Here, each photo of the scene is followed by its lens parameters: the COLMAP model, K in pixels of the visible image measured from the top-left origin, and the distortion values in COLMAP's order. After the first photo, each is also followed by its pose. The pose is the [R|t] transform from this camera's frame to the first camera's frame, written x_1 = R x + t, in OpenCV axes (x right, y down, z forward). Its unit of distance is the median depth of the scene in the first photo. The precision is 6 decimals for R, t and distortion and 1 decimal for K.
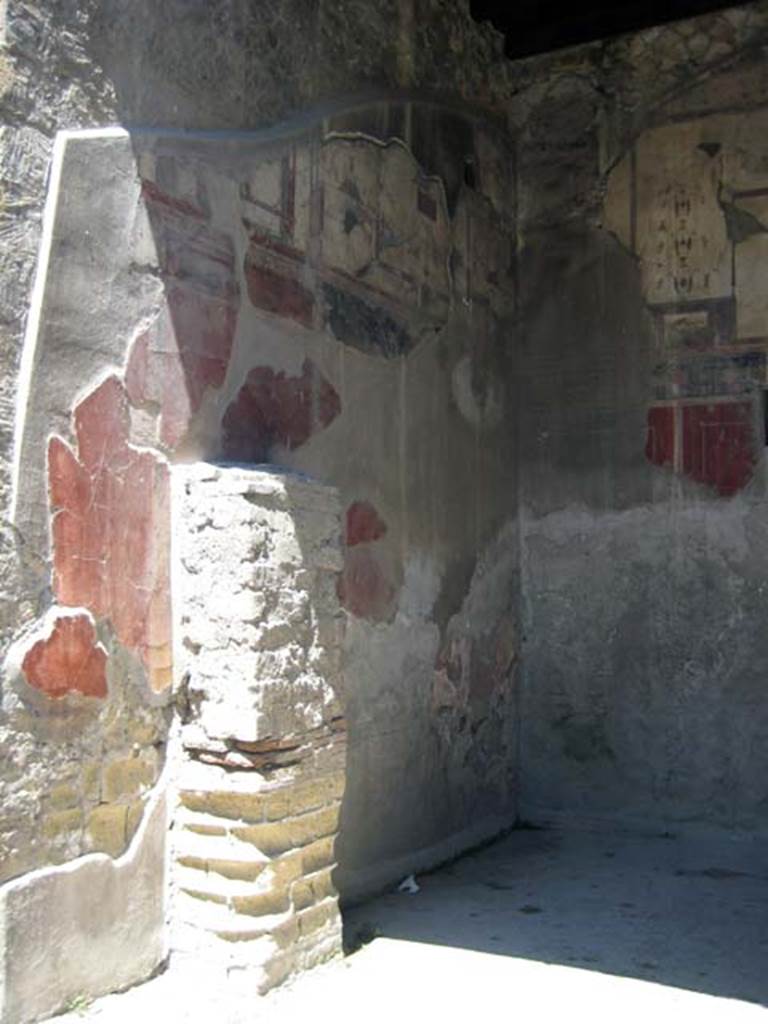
lens RADIAL K [[1093.9, 0, 390.4], [0, 1093.9, 514.1], [0, 0, 1]] dist [-0.046580, 0.000000]
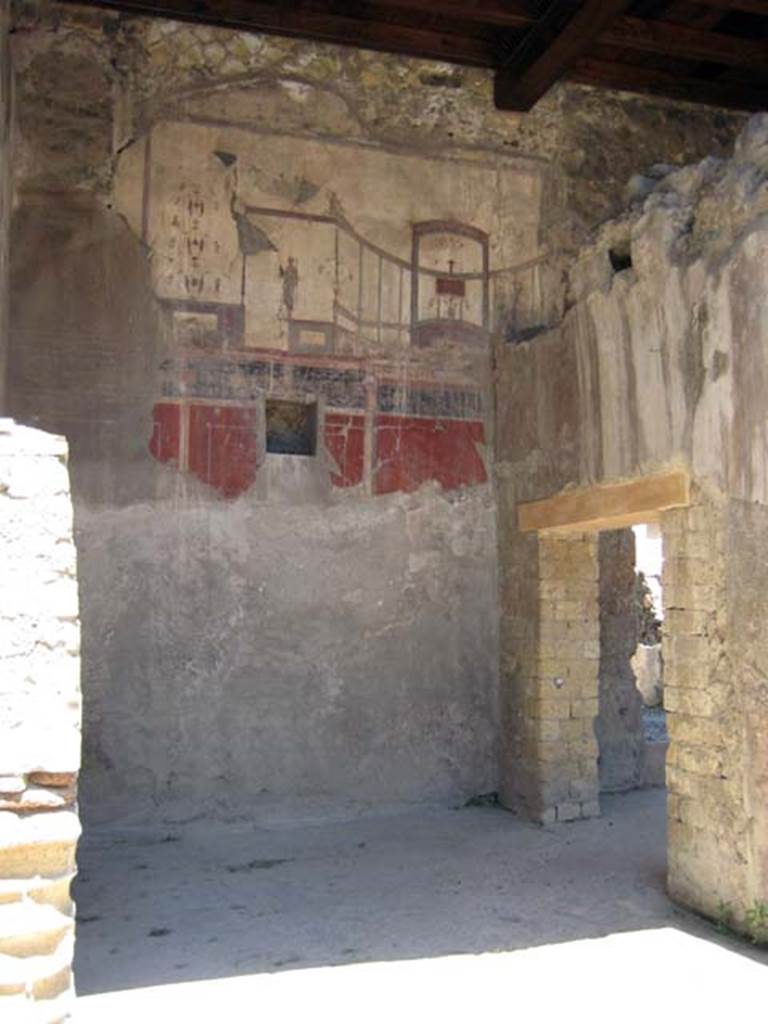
lens RADIAL K [[1084.6, 0, 415.9], [0, 1084.6, 511.6], [0, 0, 1]] dist [-0.065093, 0.000000]
pose [[0.685285, 0.052496, 0.726380, -0.309093], [-0.043307, 0.998571, -0.031310, 0.020770], [-0.726986, -0.010001, 0.686579, 0.173235]]
